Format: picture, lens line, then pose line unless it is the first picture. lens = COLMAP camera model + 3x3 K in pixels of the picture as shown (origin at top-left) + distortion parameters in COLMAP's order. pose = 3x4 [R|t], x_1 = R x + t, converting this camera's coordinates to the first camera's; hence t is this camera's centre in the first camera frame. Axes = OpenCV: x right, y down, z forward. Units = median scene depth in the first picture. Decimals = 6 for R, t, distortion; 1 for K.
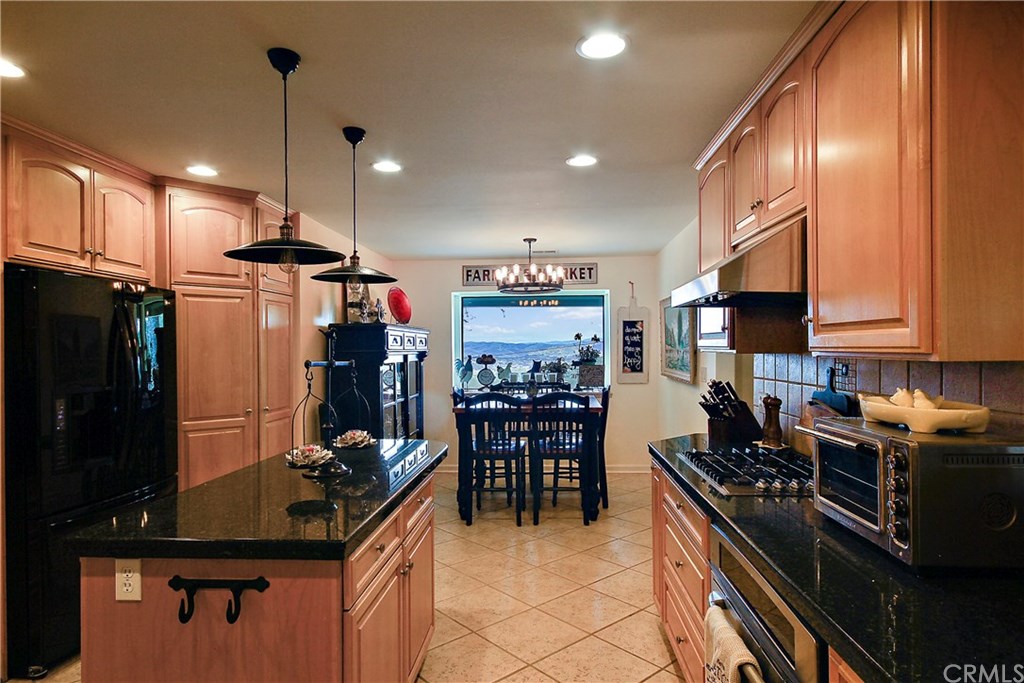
lens RADIAL K [[590.1, 0, 517.0], [0, 590.1, 353.9], [0, 0, 1]] dist [0.003651, 0.000658]
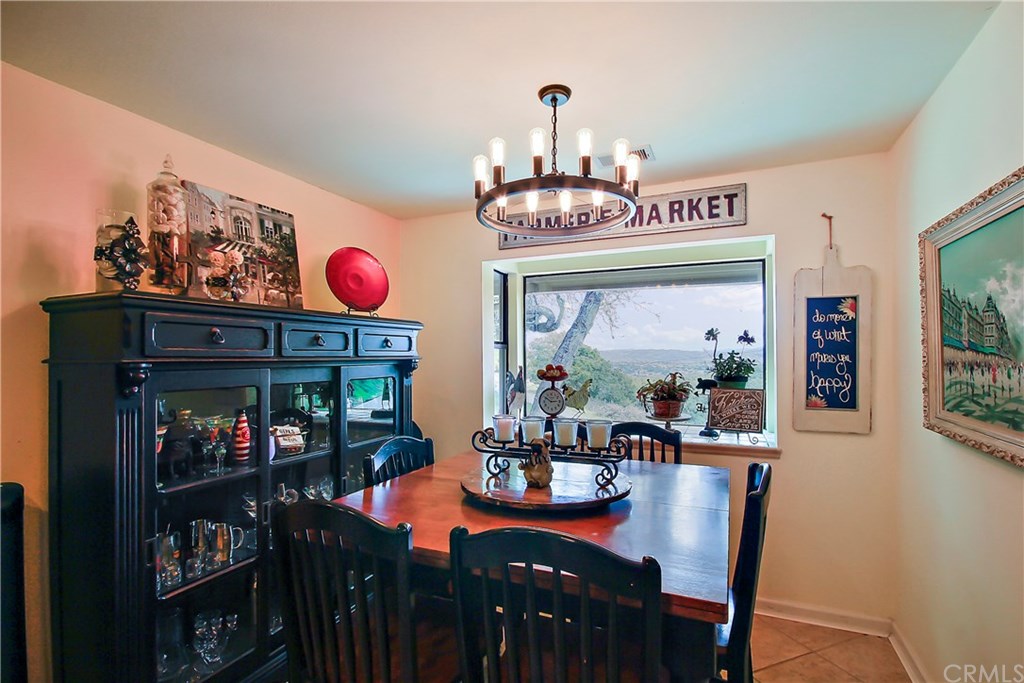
lens RADIAL K [[489.3, 0, 515.5], [0, 489.3, 348.9], [0, 0, 1]] dist [-0.002645, -0.000711]
pose [[0.942419, -0.000135, -0.334434, 0.090714], [-0.006092, 0.999827, -0.017572, -0.007251], [0.334378, 0.018597, 0.942255, 0.553765]]
